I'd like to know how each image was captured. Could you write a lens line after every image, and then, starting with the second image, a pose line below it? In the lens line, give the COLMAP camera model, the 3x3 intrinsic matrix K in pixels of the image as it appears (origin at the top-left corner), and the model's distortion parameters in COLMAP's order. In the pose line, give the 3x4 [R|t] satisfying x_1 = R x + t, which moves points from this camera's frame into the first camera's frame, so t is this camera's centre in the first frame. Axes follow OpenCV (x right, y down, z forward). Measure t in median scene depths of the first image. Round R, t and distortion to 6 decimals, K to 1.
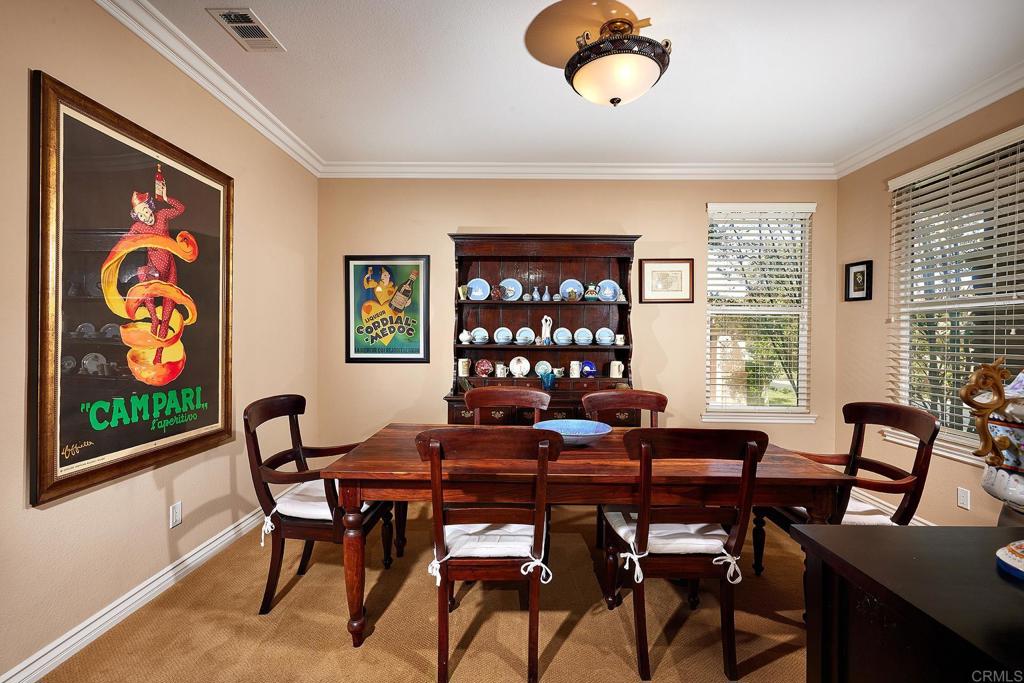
lens RADIAL K [[453.7, 0, 513.9], [0, 453.7, 336.9], [0, 0, 1]] dist [0.016632, -0.000011]
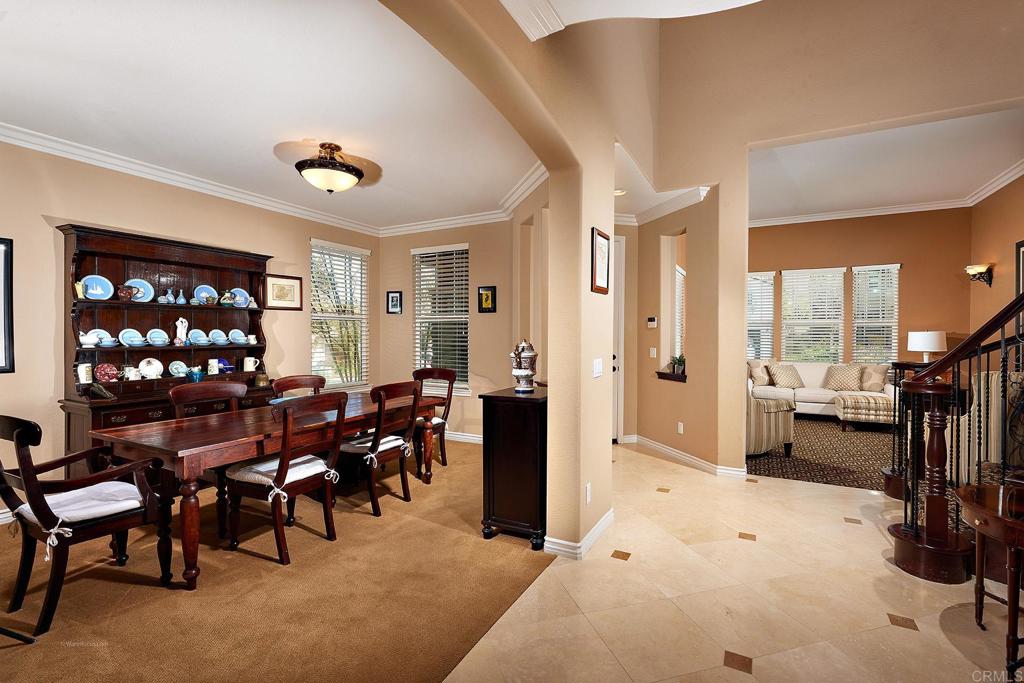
lens RADIAL K [[454.4, 0, 513.0], [0, 454.4, 336.6], [0, 0, 1]] dist [-0.008511, 0.001782]
pose [[0.477699, -0.013850, 0.878414, -0.485723], [0.005641, 0.999903, 0.012697, -0.012336], [-0.878505, -0.001111, 0.477731, -0.177051]]
